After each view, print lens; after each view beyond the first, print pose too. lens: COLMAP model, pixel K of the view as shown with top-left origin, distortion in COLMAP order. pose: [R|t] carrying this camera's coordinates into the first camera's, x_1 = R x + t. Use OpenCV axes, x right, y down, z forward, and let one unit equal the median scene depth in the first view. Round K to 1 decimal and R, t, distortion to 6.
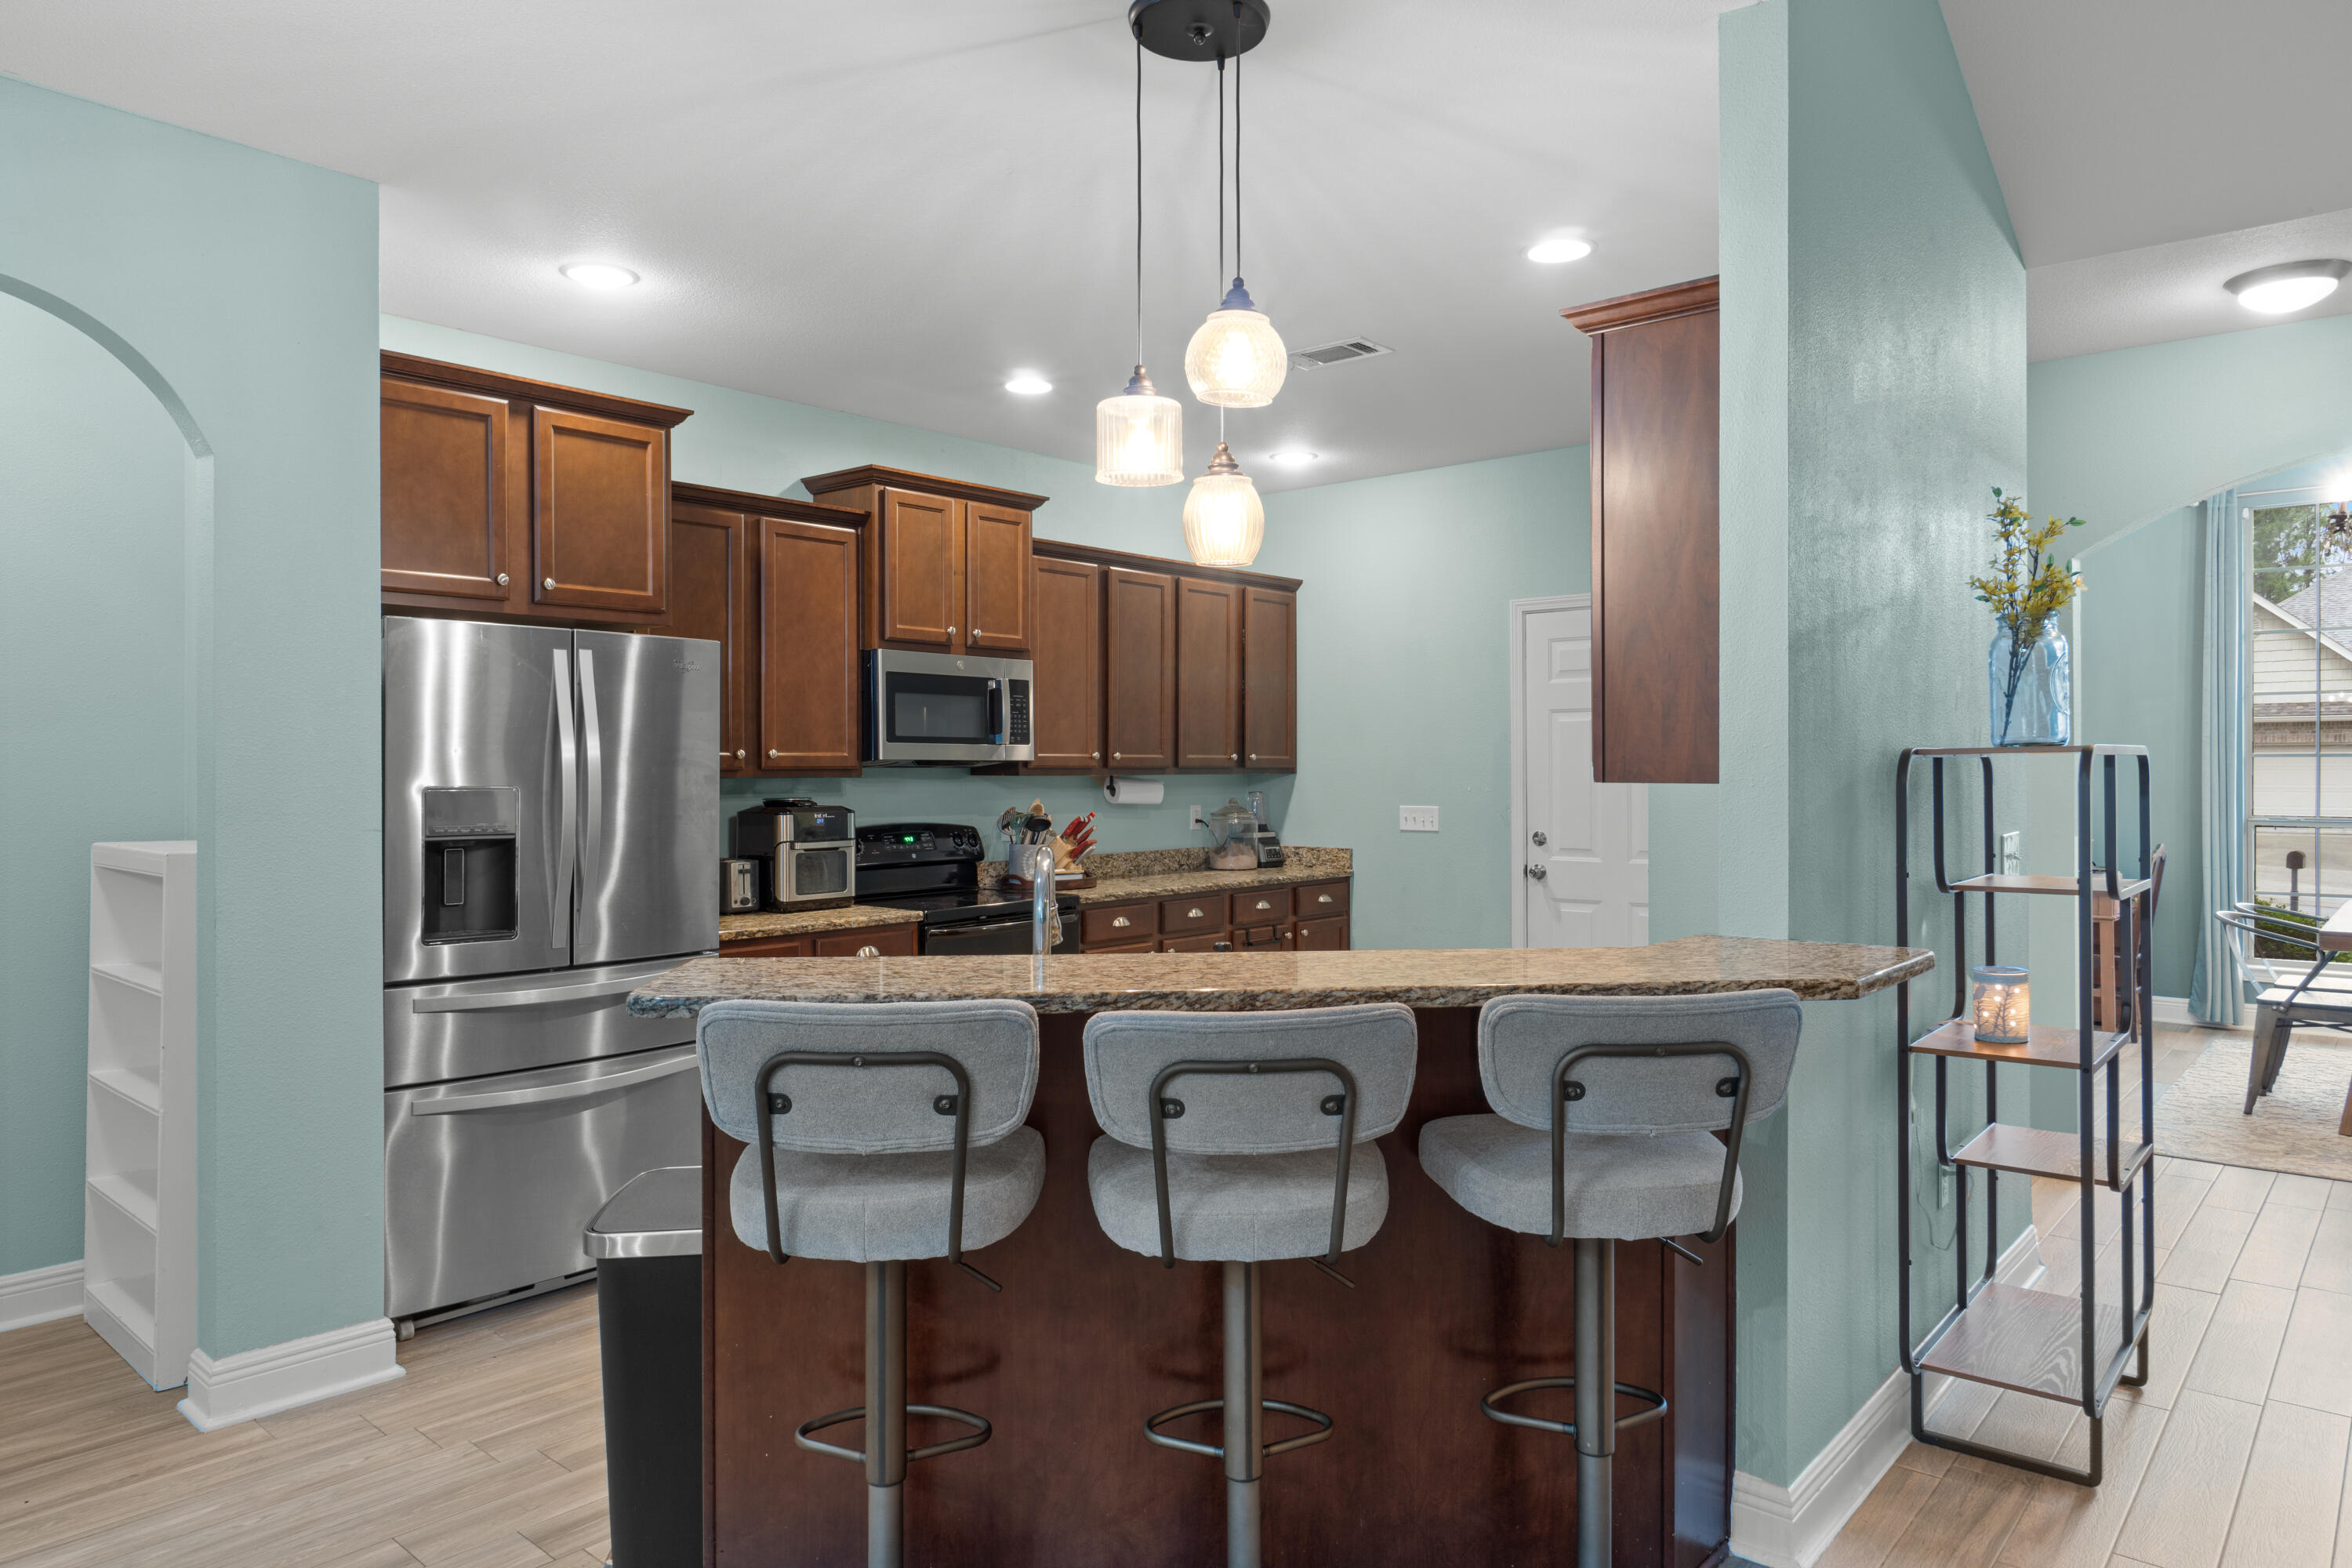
lens RADIAL K [[1468.5, 0, 1181.0], [0, 1468.5, 768.3], [0, 0, 1]] dist [0.002064, 0.000361]
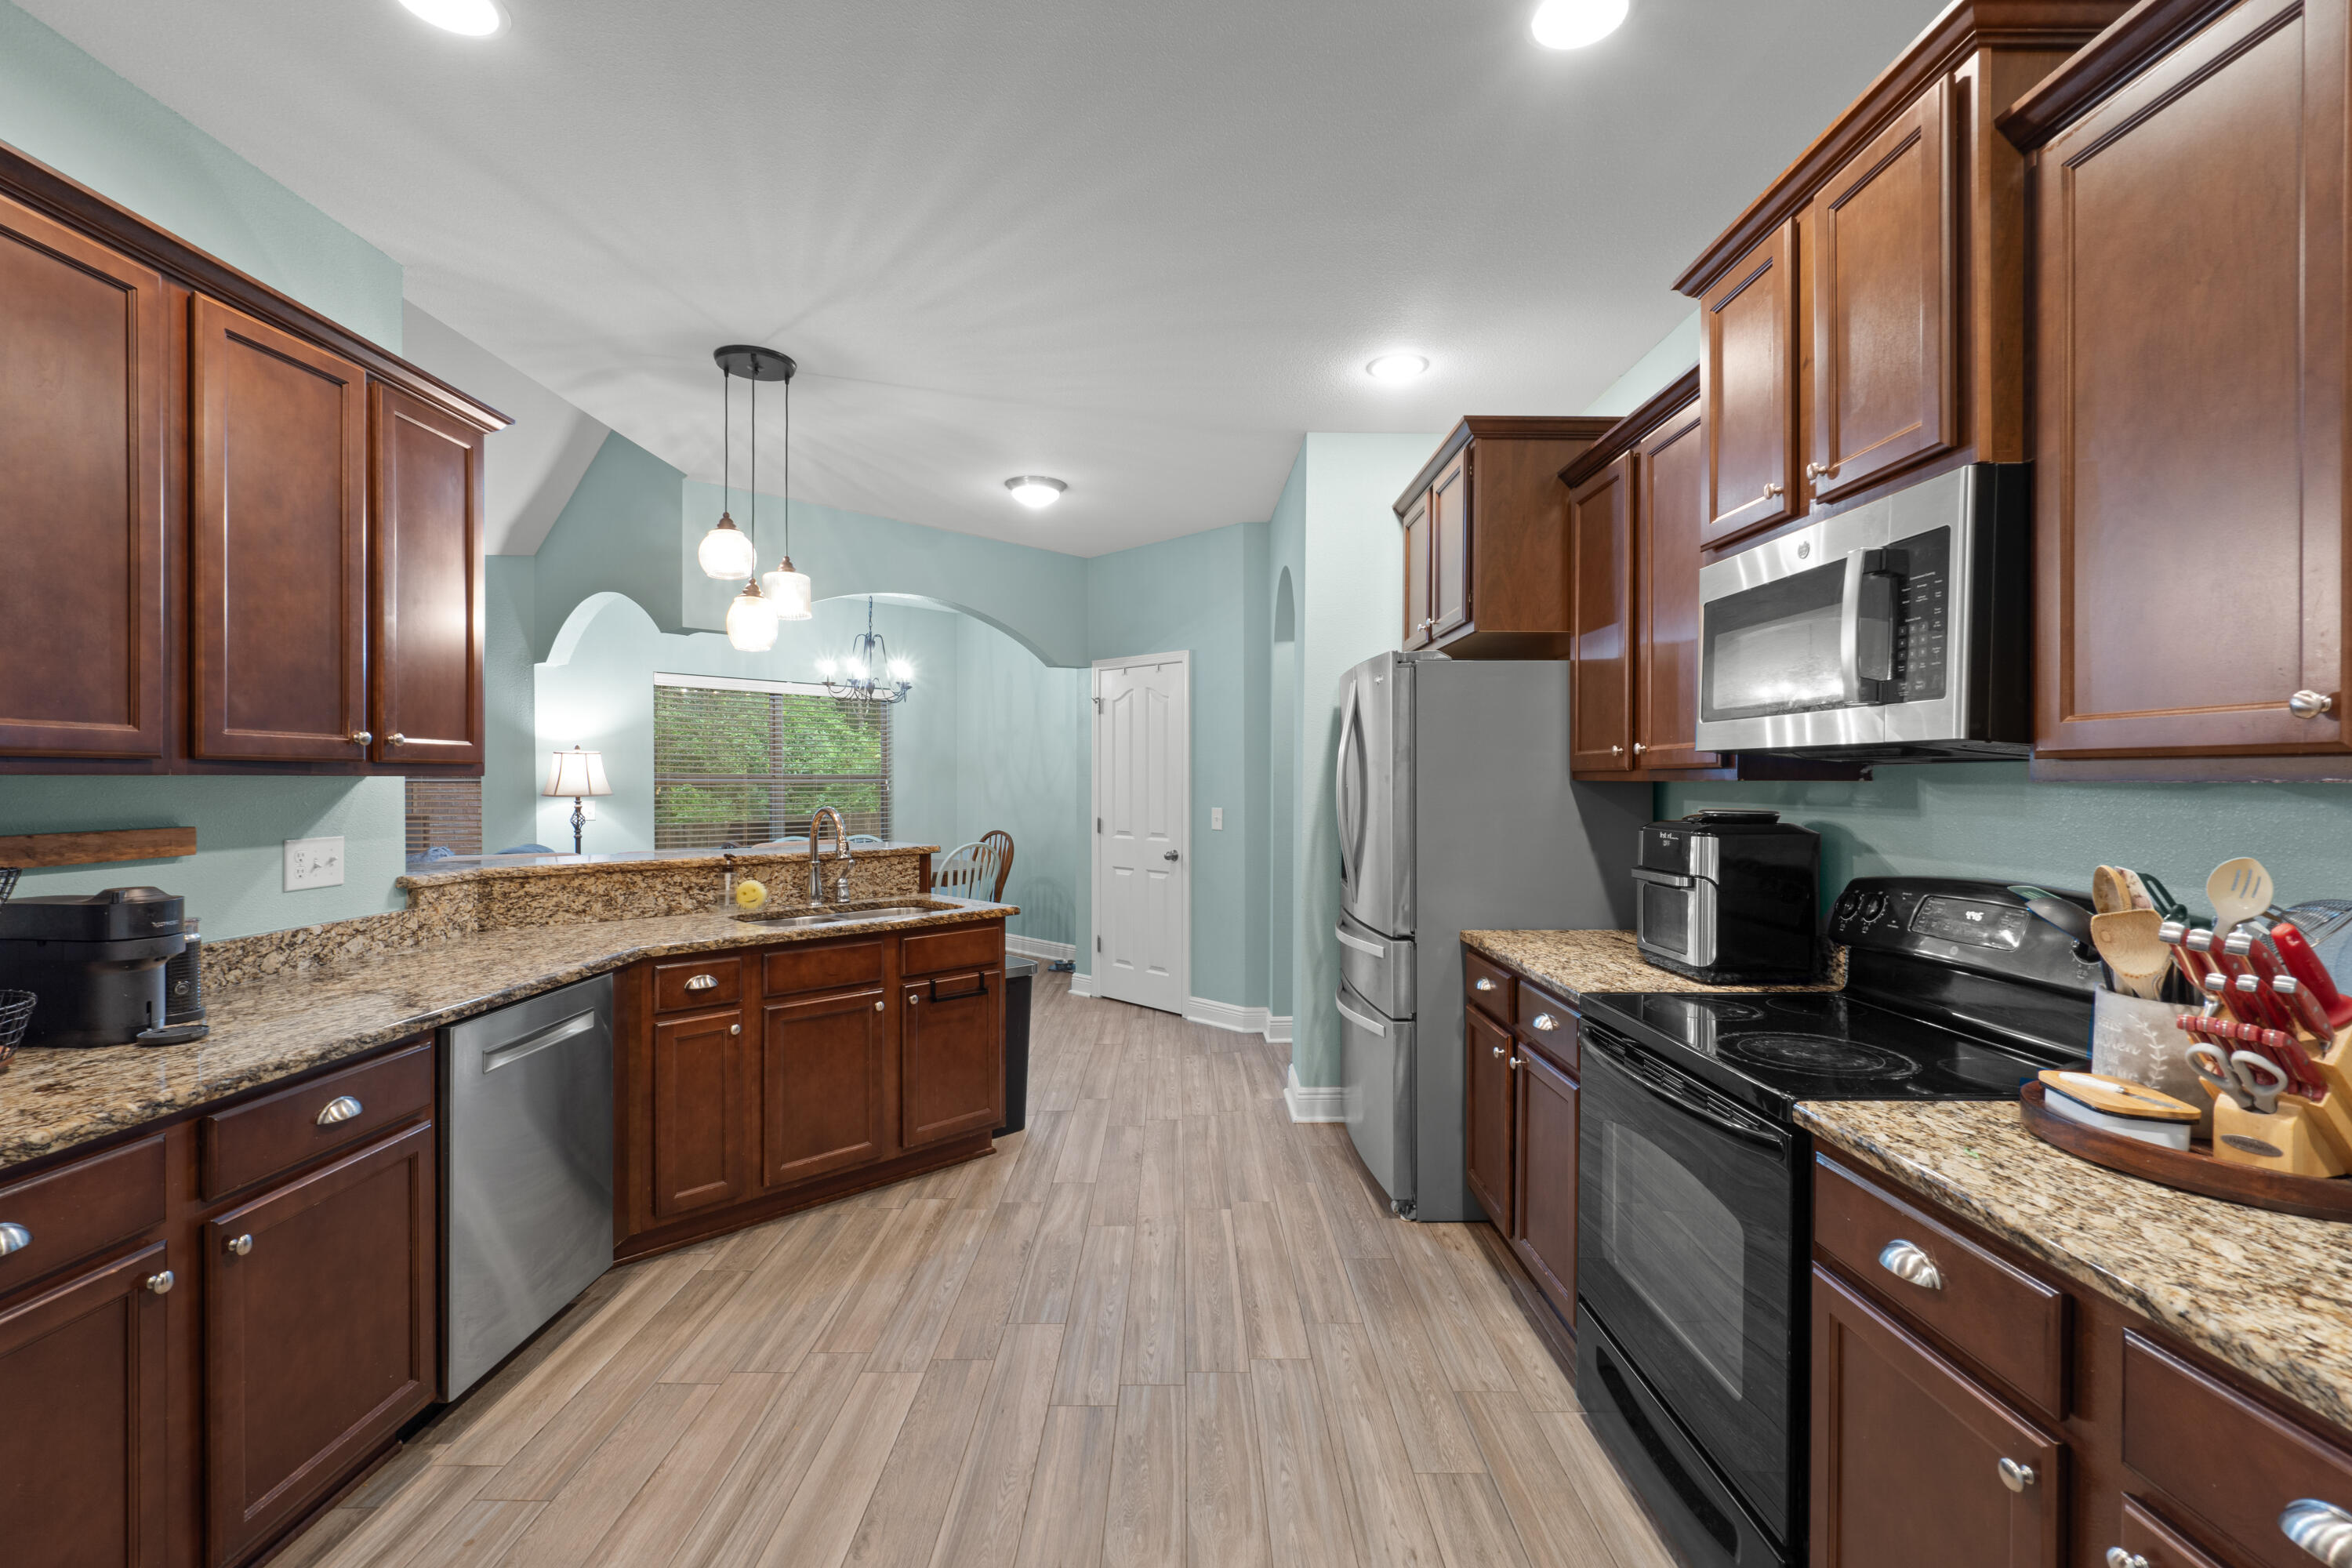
lens RADIAL K [[1026.0, 0, 1182.9], [0, 1026.0, 788.8], [0, 0, 1]] dist [-0.003072, -0.000401]
pose [[-0.751334, 0.004706, -0.659905, 0.279028], [-0.003369, 0.999934, 0.010967, 0.006382], [0.659913, 0.010463, -0.751269, 1.400667]]
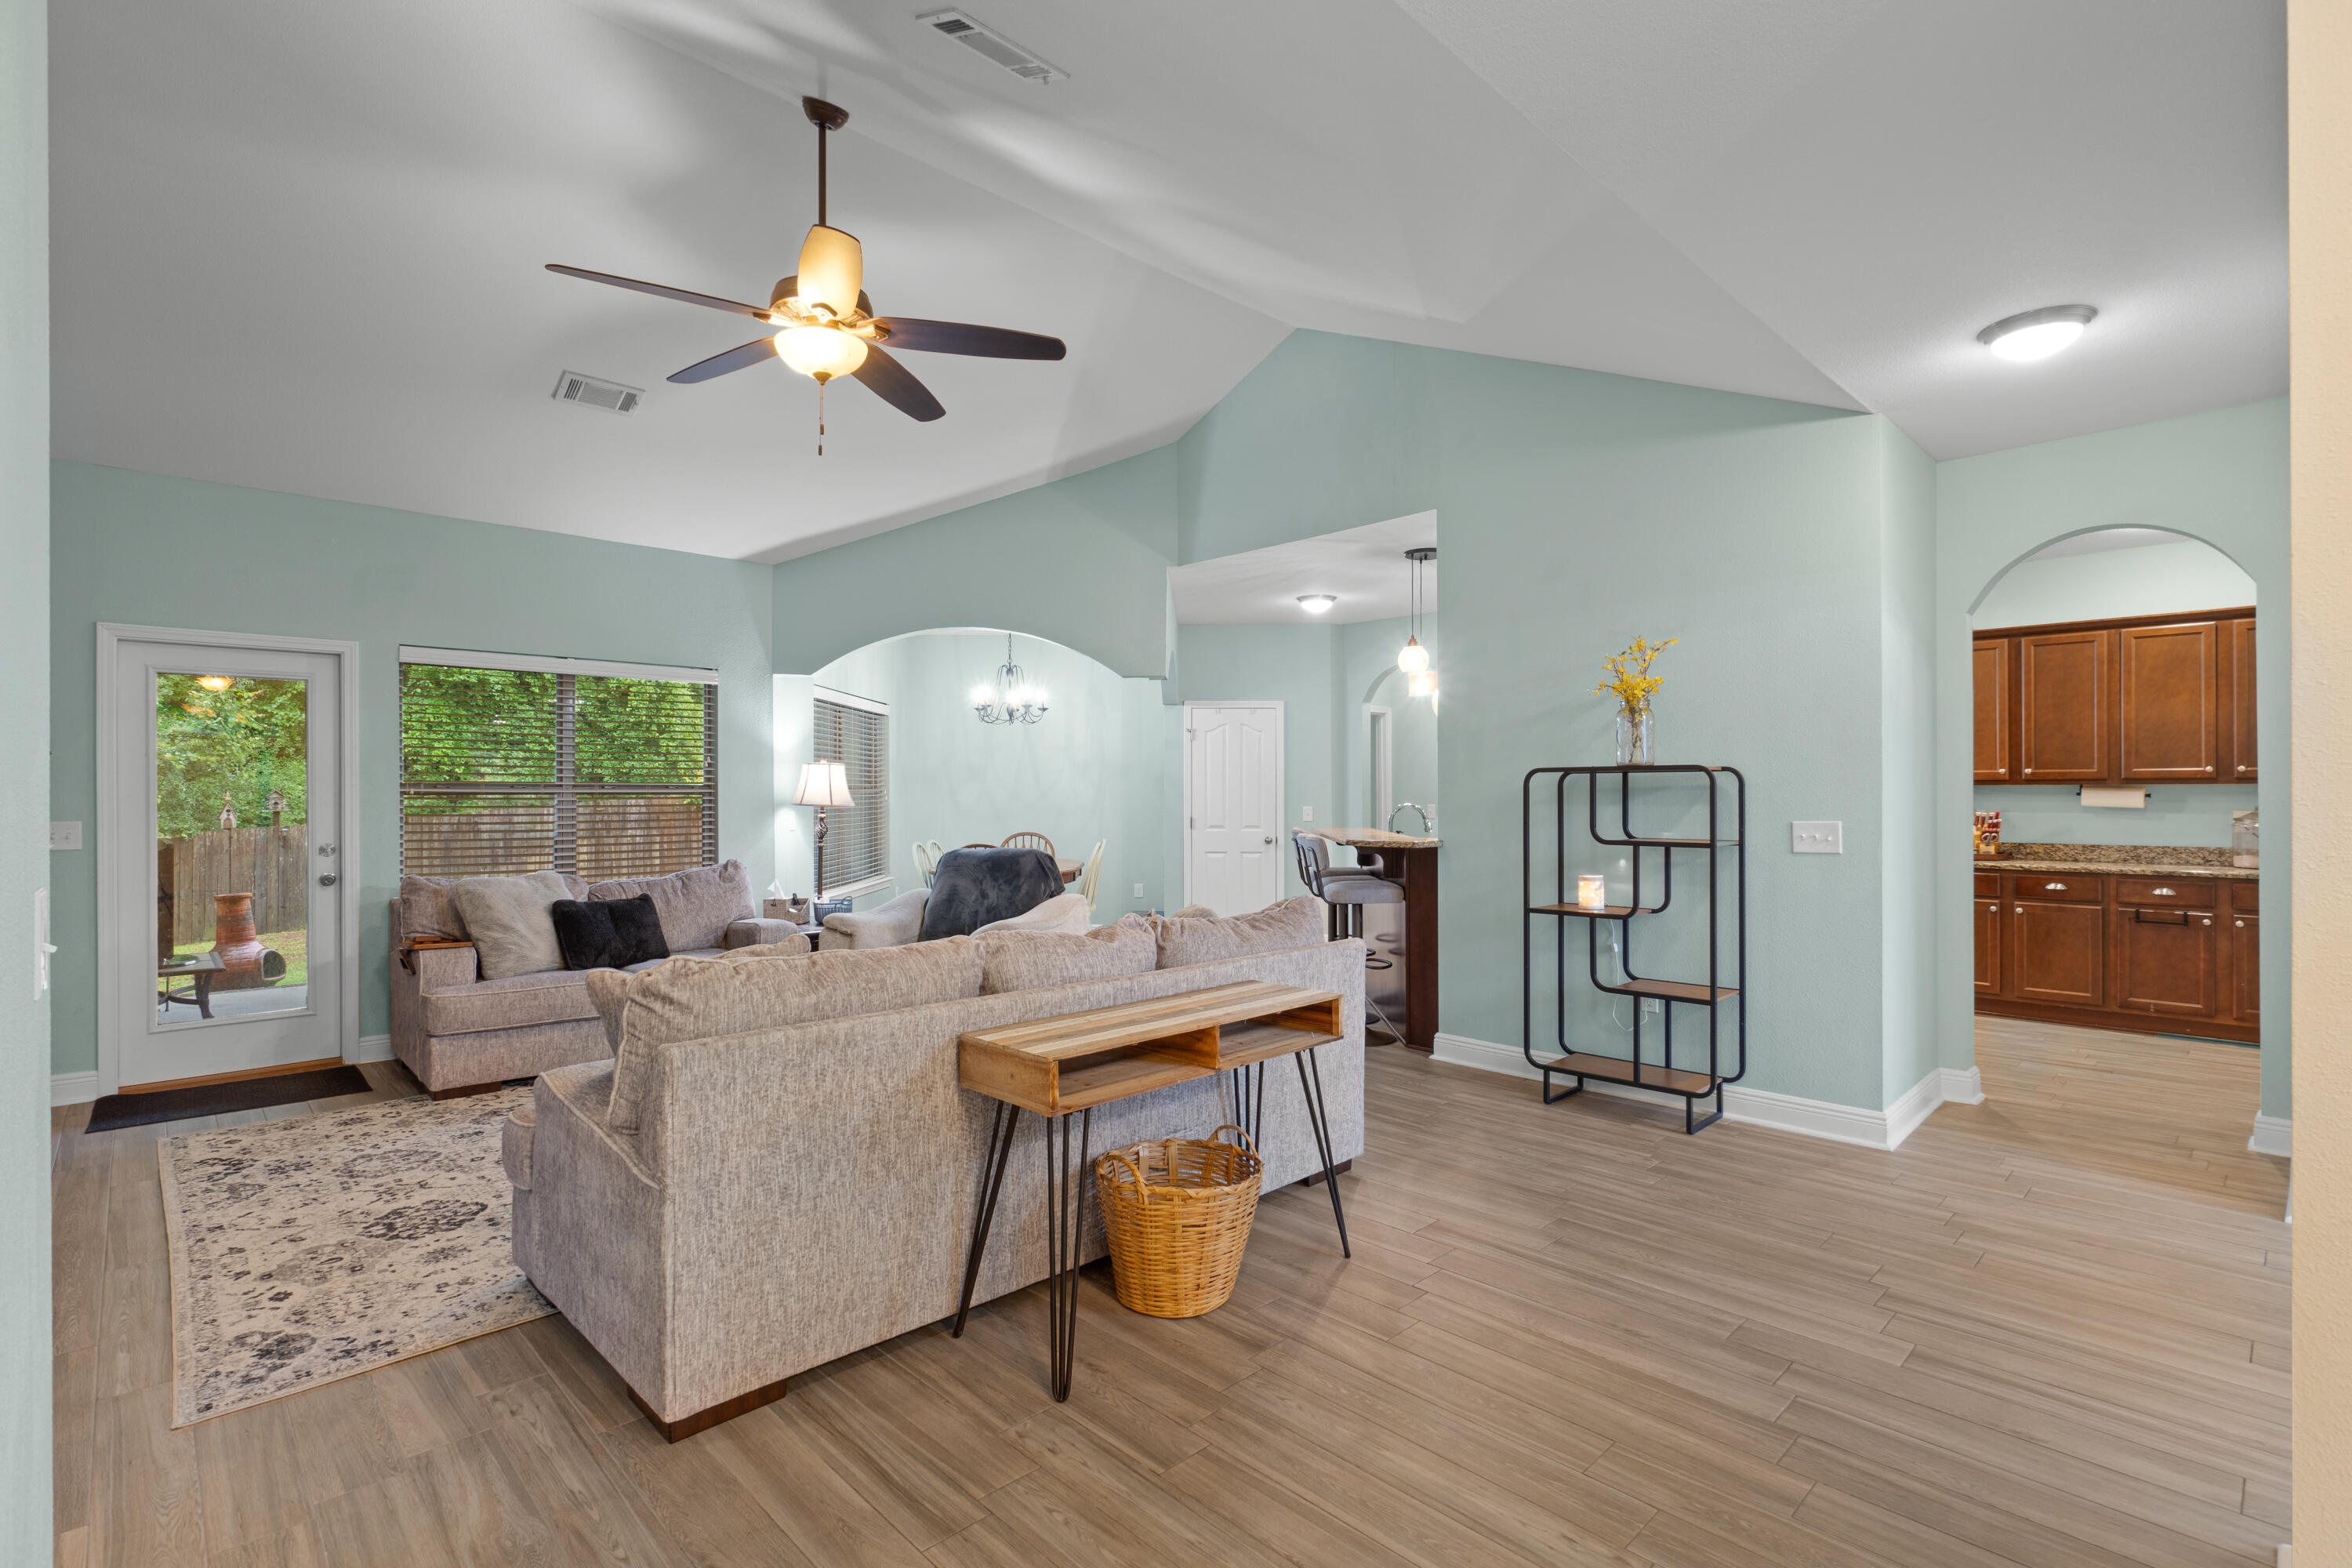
lens RADIAL K [[1097.2, 0, 1185.0], [0, 1097.2, 790.1], [0, 0, 1]] dist [-0.004252, 0.001886]
pose [[-0.087319, 0.001116, -0.996180, 1.514399], [0.001181, 0.999999, 0.001017, 0.010902], [0.996180, -0.001088, -0.087320, 0.407189]]
